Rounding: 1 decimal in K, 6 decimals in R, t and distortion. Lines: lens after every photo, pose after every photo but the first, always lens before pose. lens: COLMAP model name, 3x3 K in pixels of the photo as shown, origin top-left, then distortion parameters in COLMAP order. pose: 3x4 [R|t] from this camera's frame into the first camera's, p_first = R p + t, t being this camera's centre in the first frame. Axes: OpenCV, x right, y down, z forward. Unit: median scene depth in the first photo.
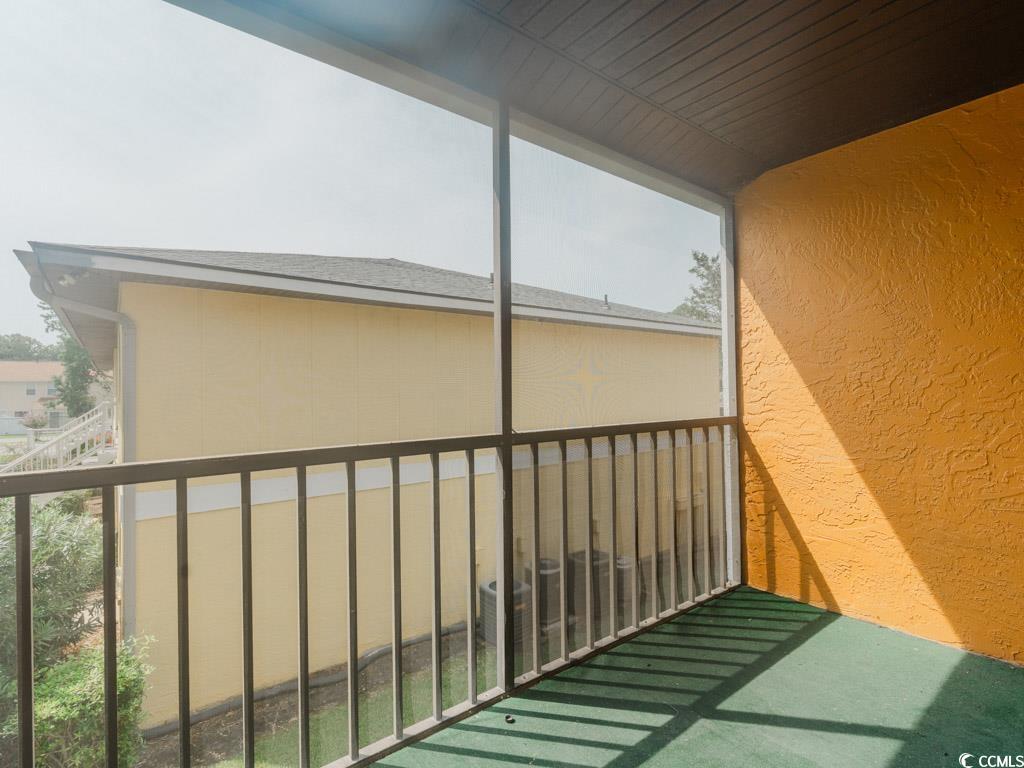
lens RADIAL K [[519.0, 0, 516.3], [0, 519.0, 380.5], [0, 0, 1]] dist [-0.011219, 0.000426]
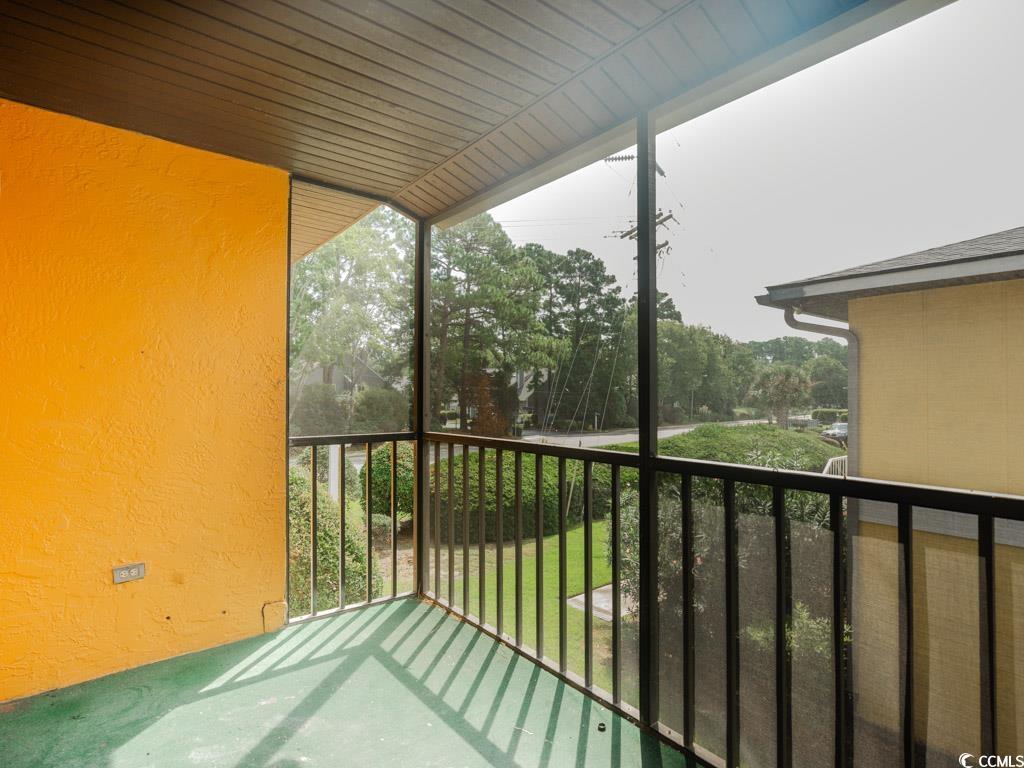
lens RADIAL K [[519.0, 0, 514.9], [0, 519.0, 388.0], [0, 0, 1]] dist [-0.011219, 0.000426]
pose [[-0.005306, -0.005639, -0.999970, 0.352479], [0.002468, 0.999981, -0.005653, 0.000197], [0.999983, -0.002498, -0.005292, 0.295741]]
